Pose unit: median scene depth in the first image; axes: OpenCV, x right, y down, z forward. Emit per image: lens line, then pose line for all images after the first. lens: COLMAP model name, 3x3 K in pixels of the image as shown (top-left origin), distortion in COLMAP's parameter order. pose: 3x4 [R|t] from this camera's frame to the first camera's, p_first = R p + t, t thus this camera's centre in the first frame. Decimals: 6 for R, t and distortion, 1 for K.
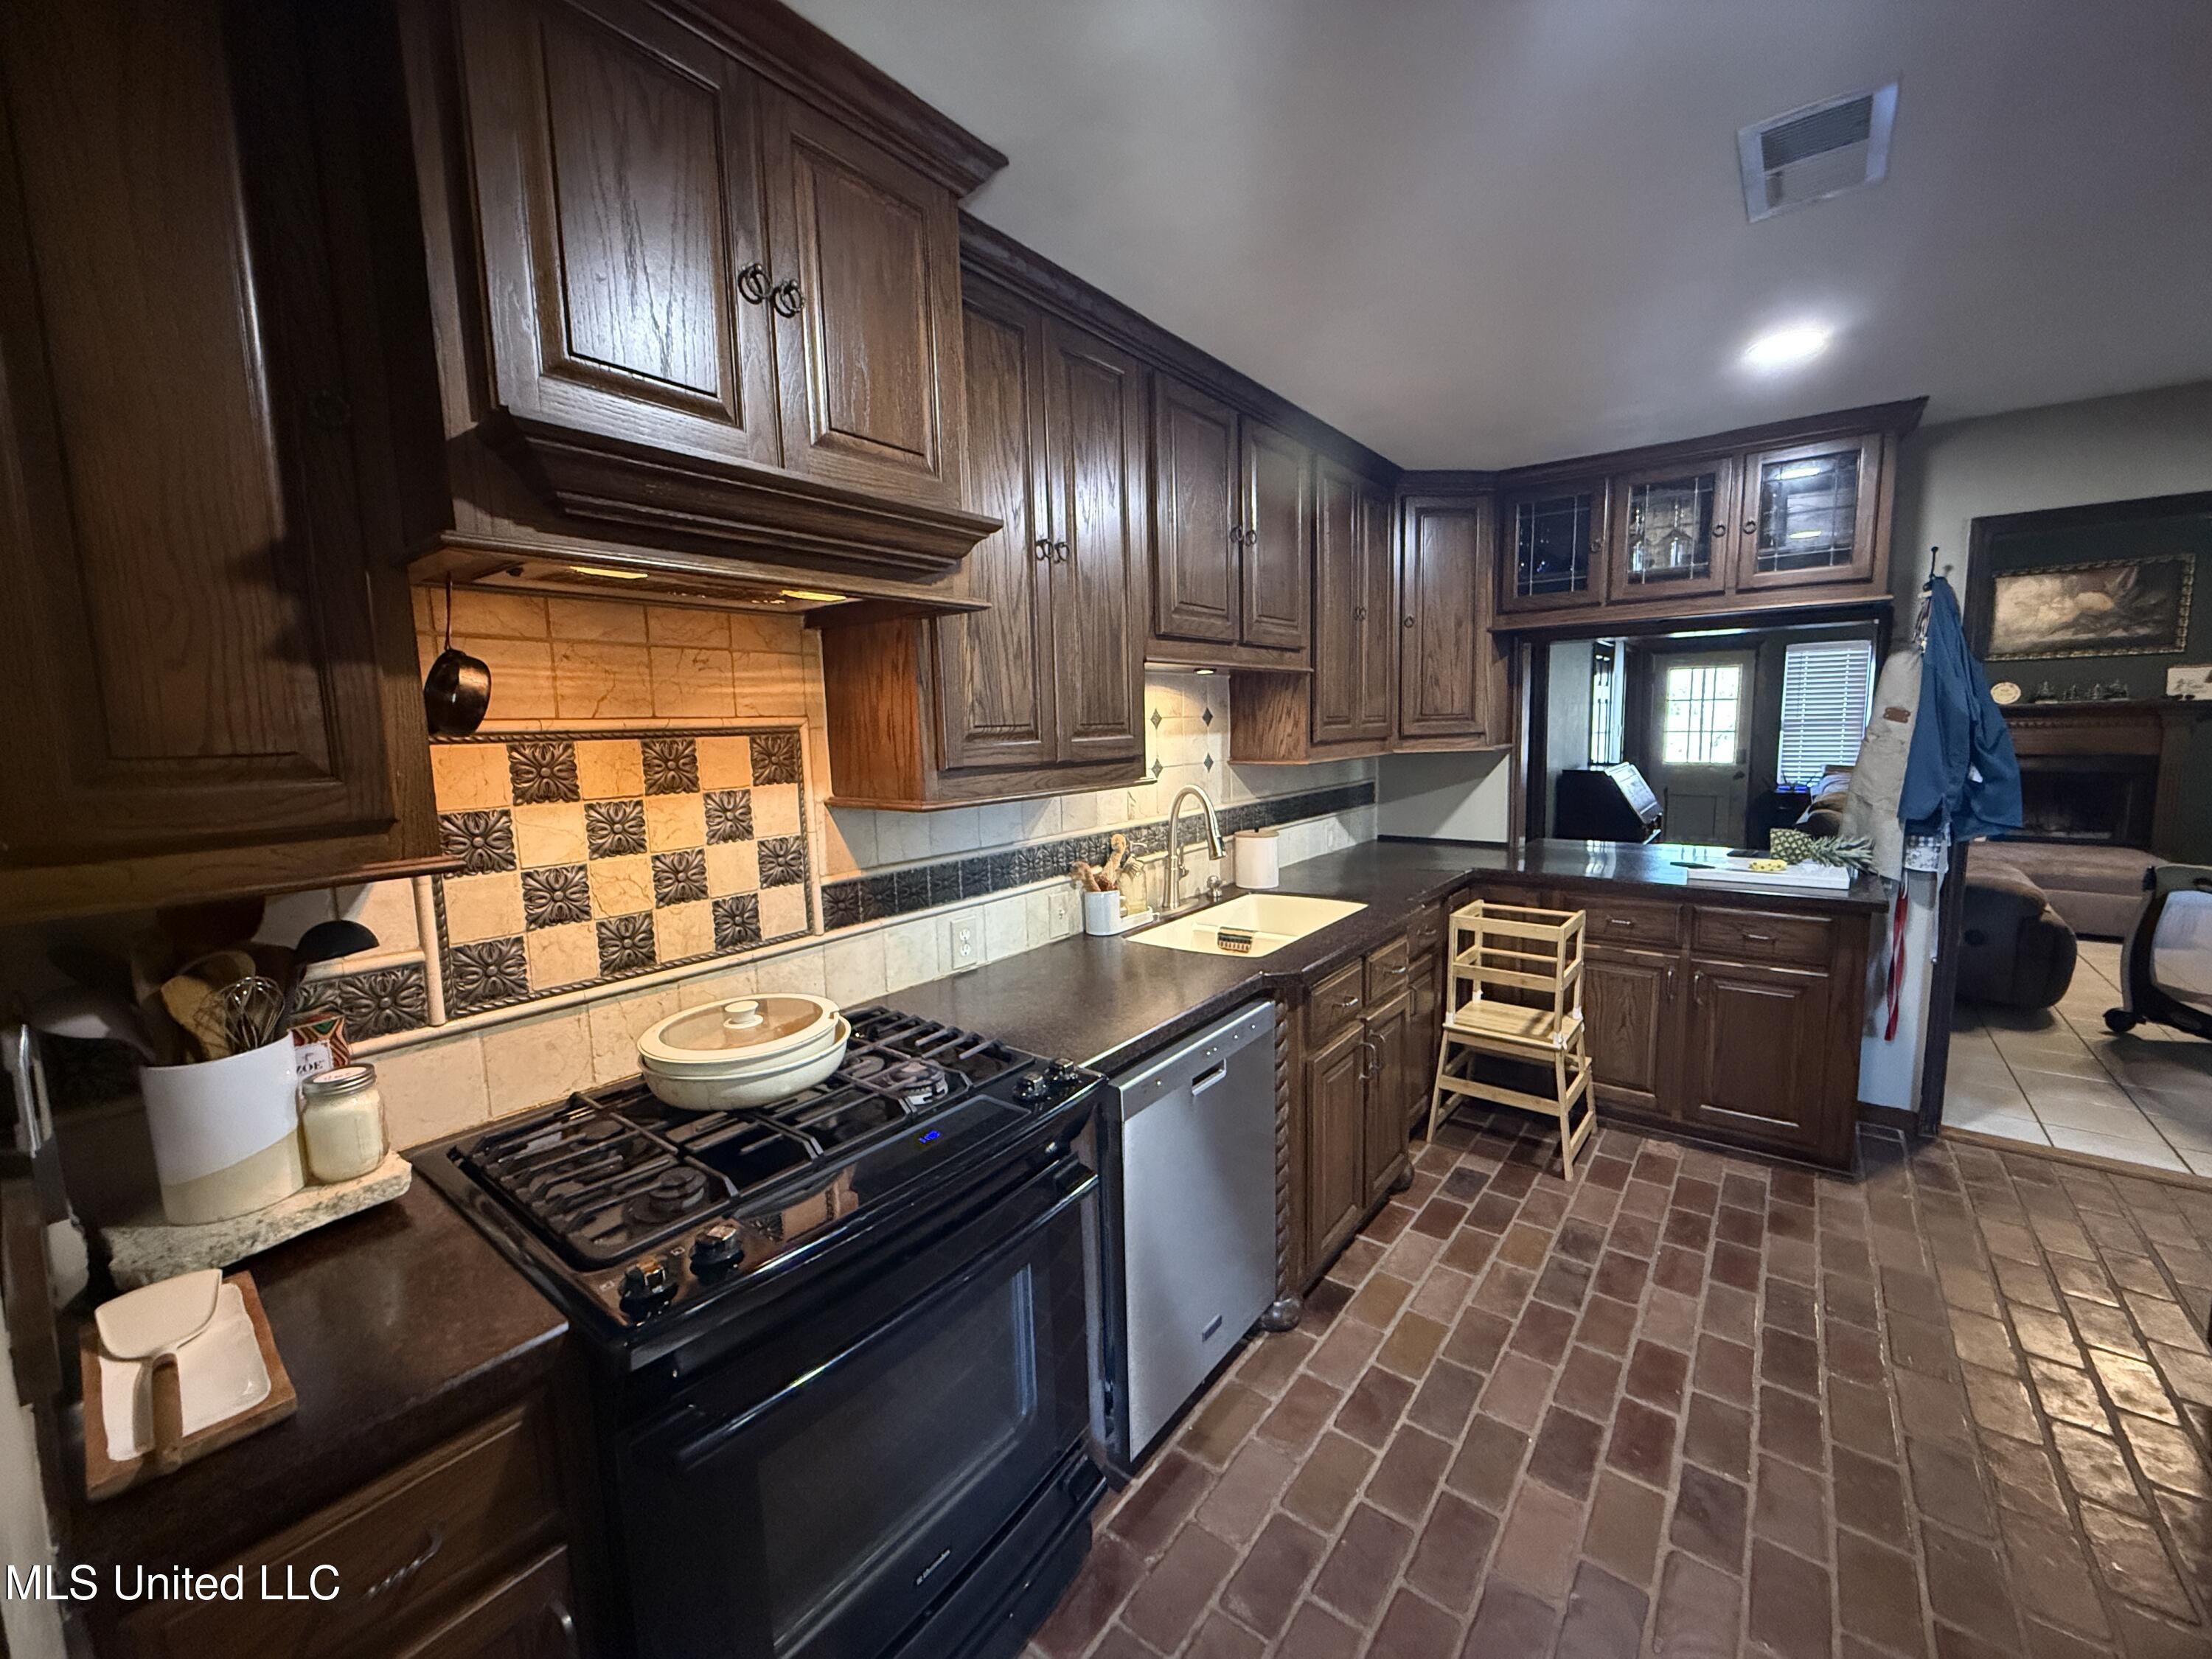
lens RADIAL K [[875.5, 0, 1100.8], [0, 875.5, 826.6], [0, 0, 1]] dist [0.000251, -0.000160]
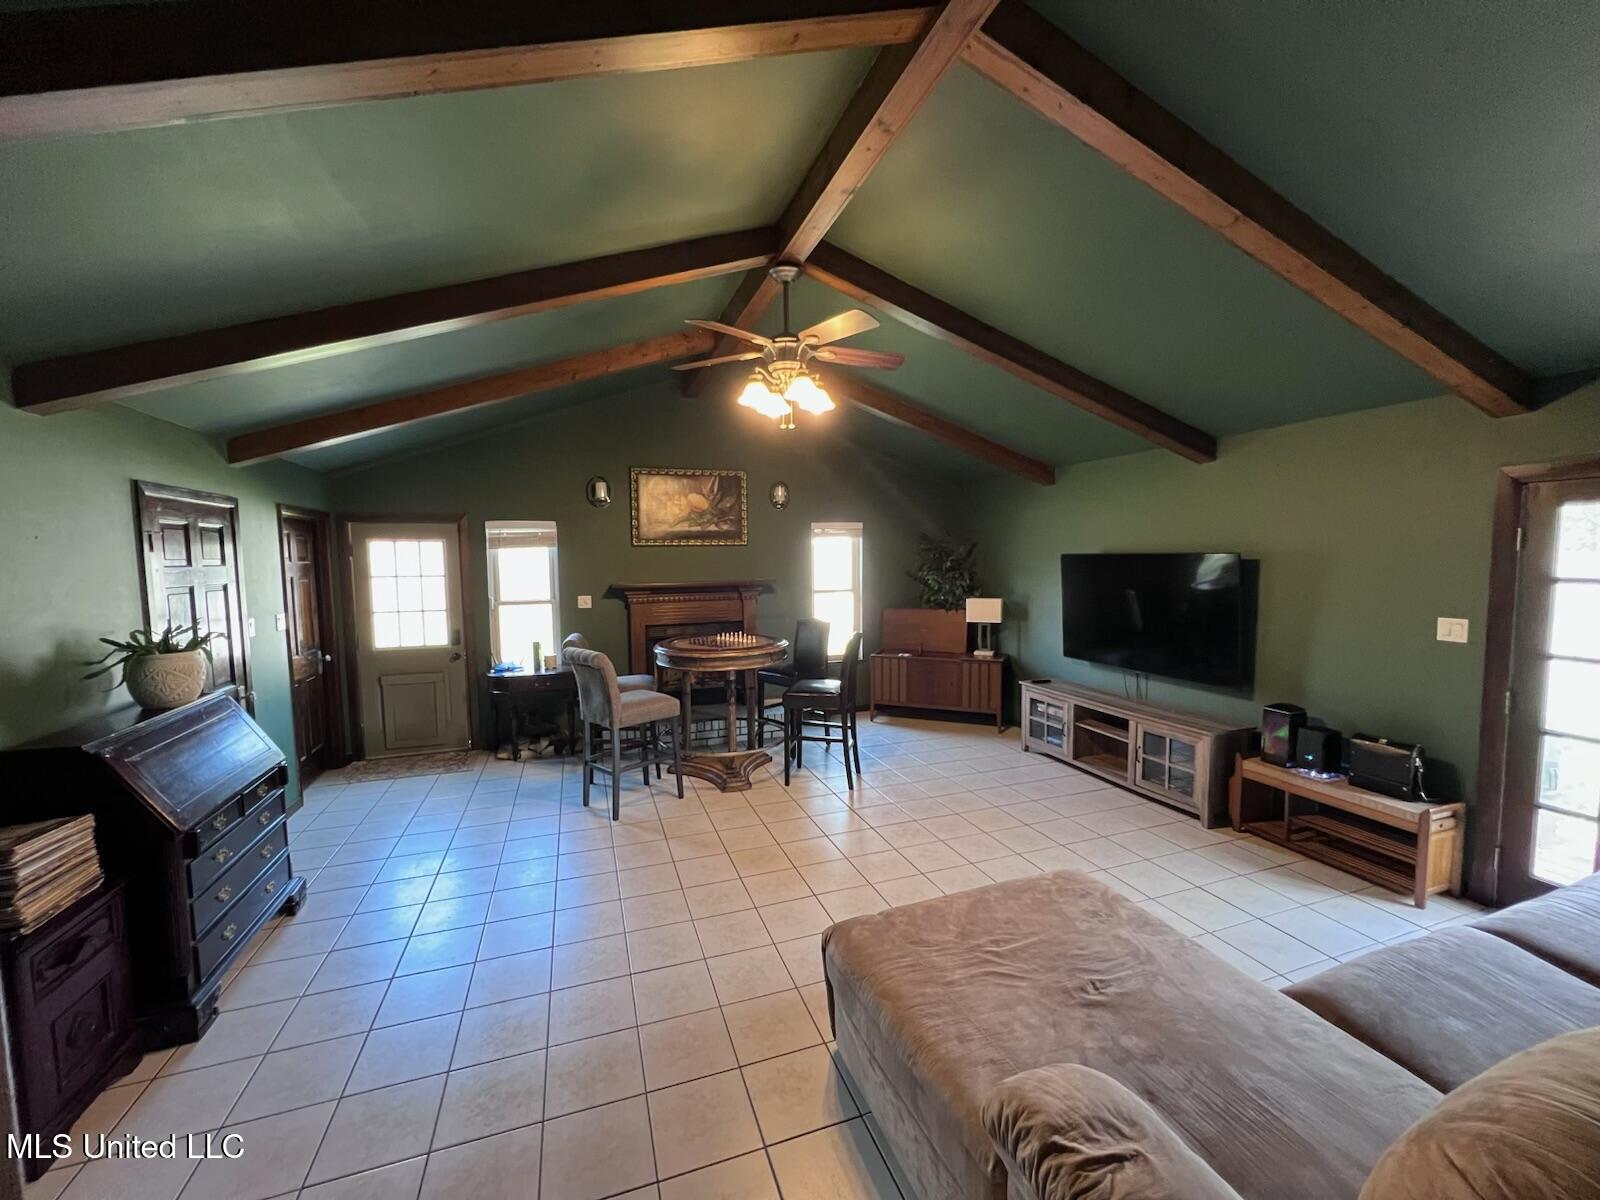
lens RADIAL K [[642.4, 0, 797.5], [0, 642.4, 599.5], [0, 0, 1]] dist [0.011655, 0.000522]
pose [[0.540265, -0.043757, 0.840357, 0.424685], [0.098715, 0.995047, -0.011652, -0.090938], [-0.835685, 0.089251, 0.541909, 0.387245]]
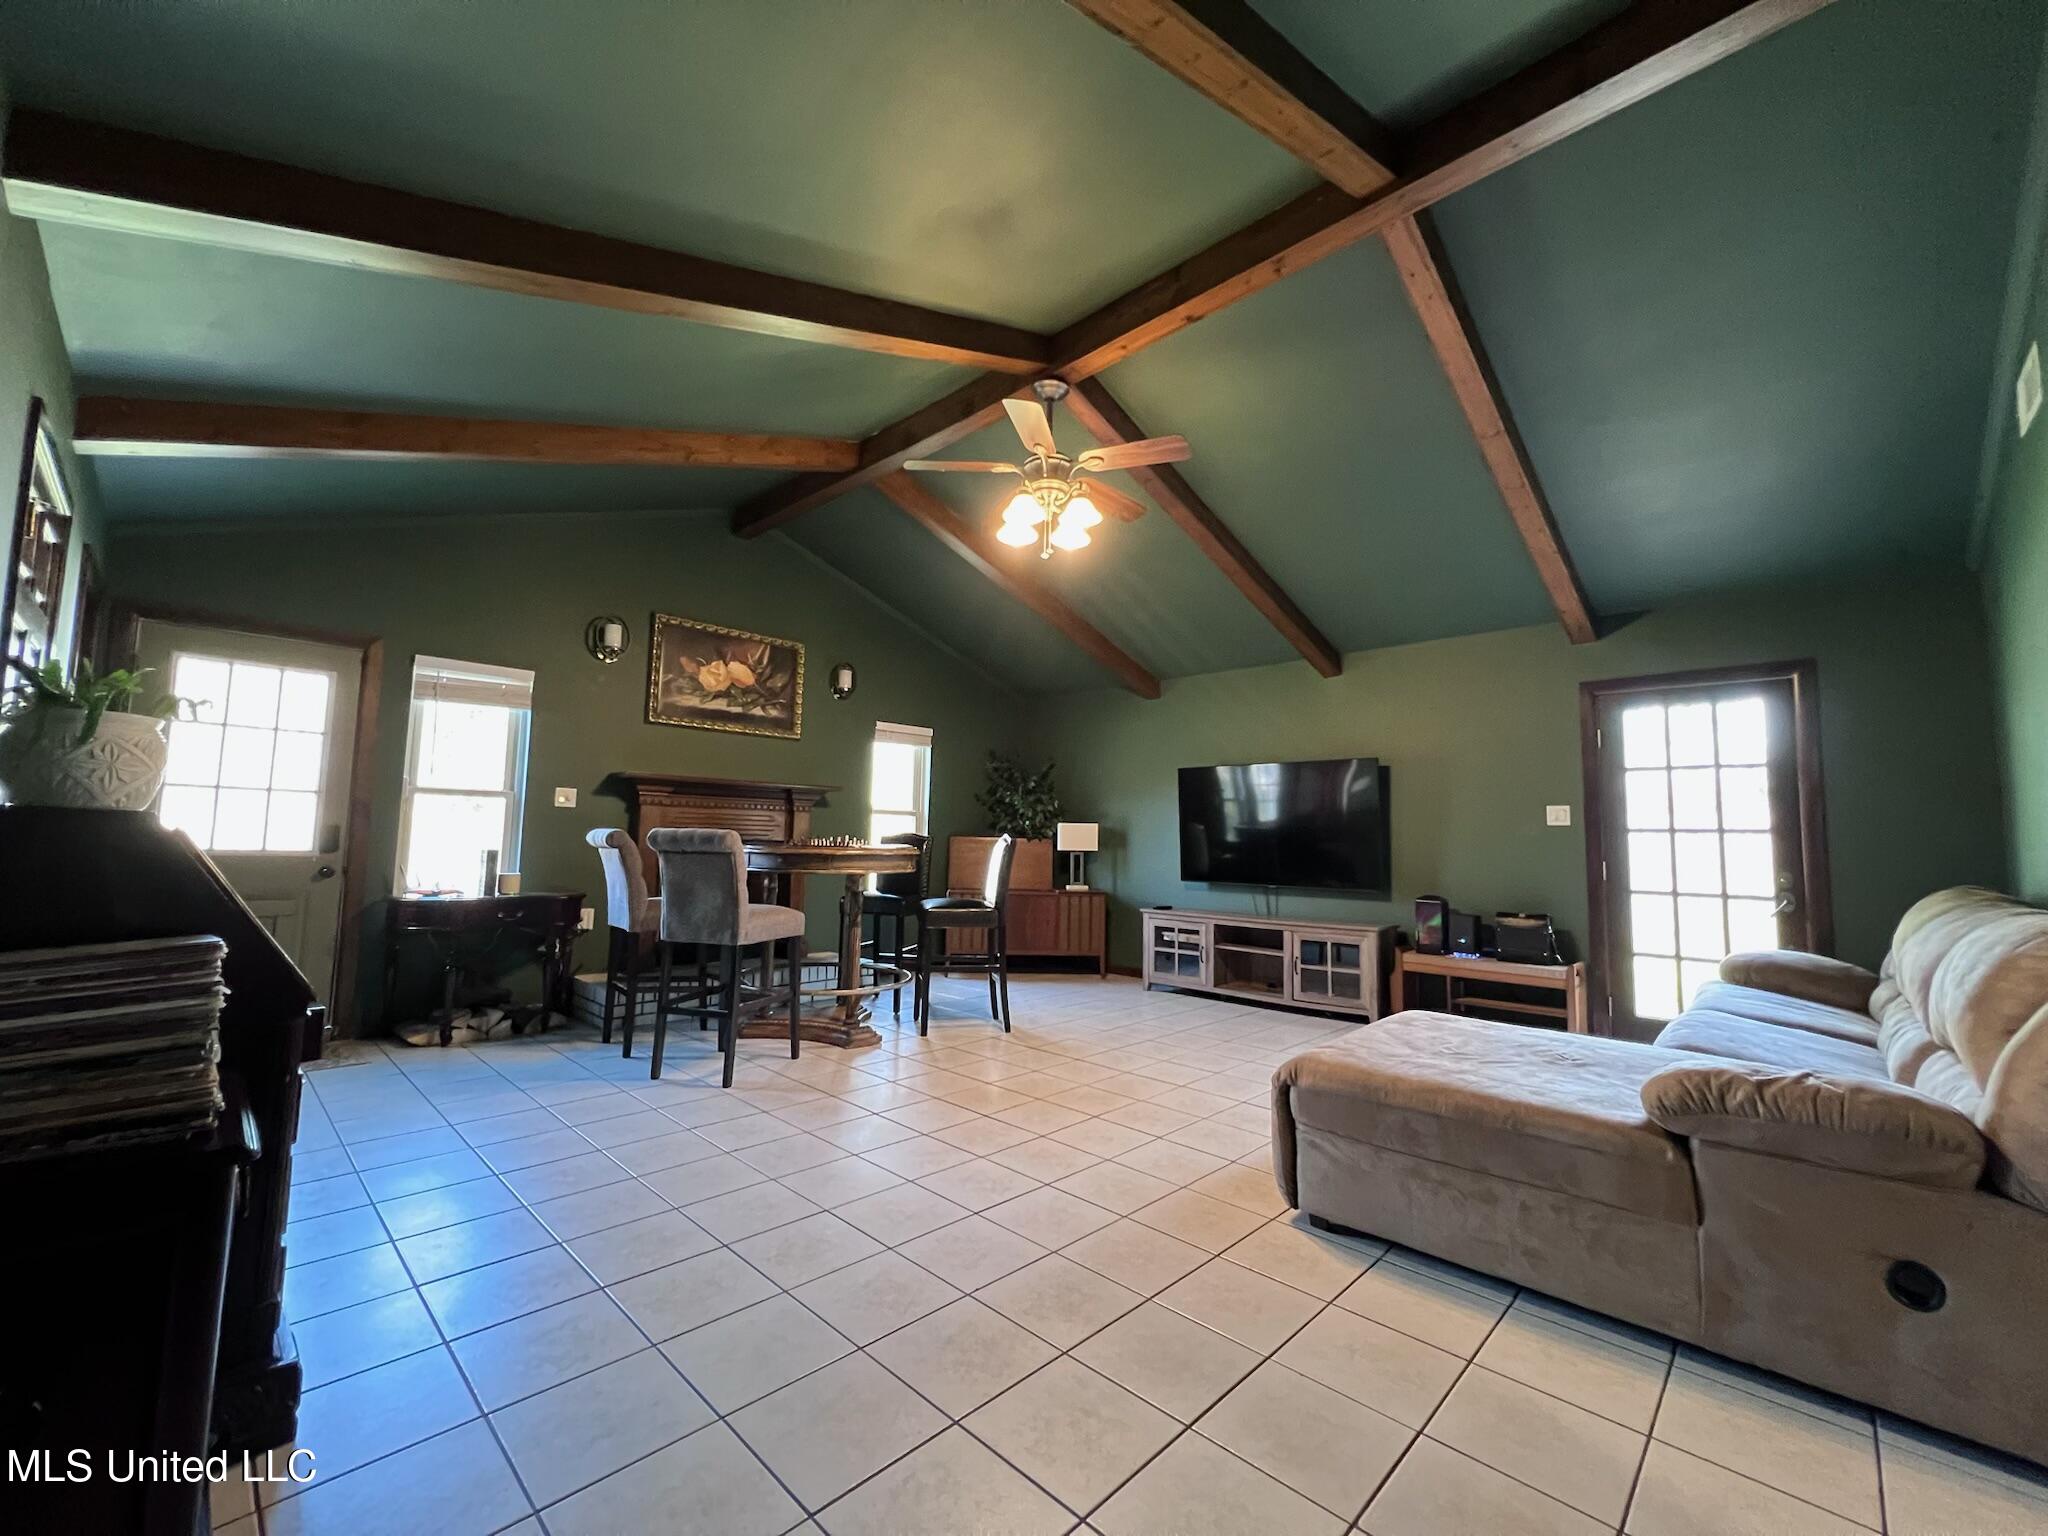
lens RADIAL K [[822.3, 0, 1017.8], [0, 822.3, 769.8], [0, 0, 1]] dist [0.011655, 0.000522]
pose [[0.109650, 0.113332, 0.987488, 0.319869], [0.091652, 0.988093, -0.123579, -0.023554], [-0.989736, 0.104056, 0.097957, 0.628086]]
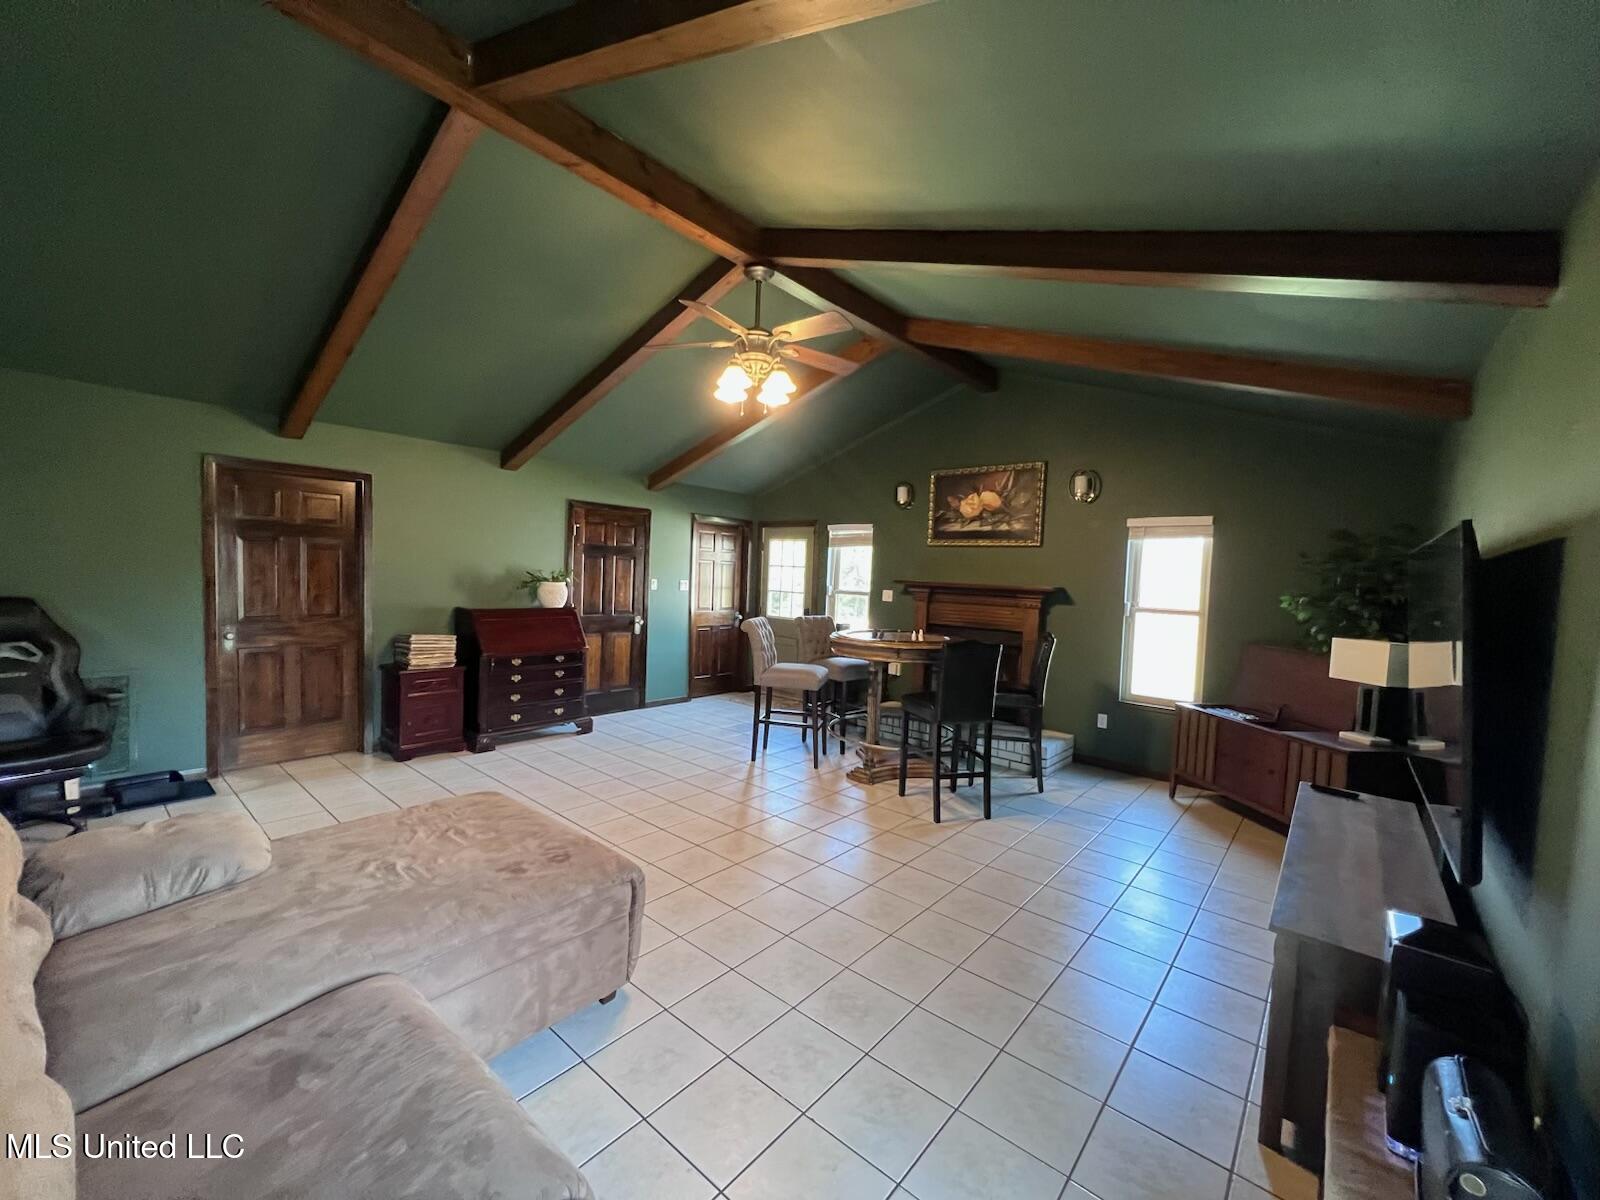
lens RADIAL K [[642.4, 0, 803.0], [0, 642.4, 604.6], [0, 0, 1]] dist [0.011655, 0.000522]
pose [[0.997184, 0.065255, -0.036948, 0.907826], [-0.067535, 0.995645, -0.064268, -0.041980], [0.032593, 0.066582, 0.997248, 0.131957]]
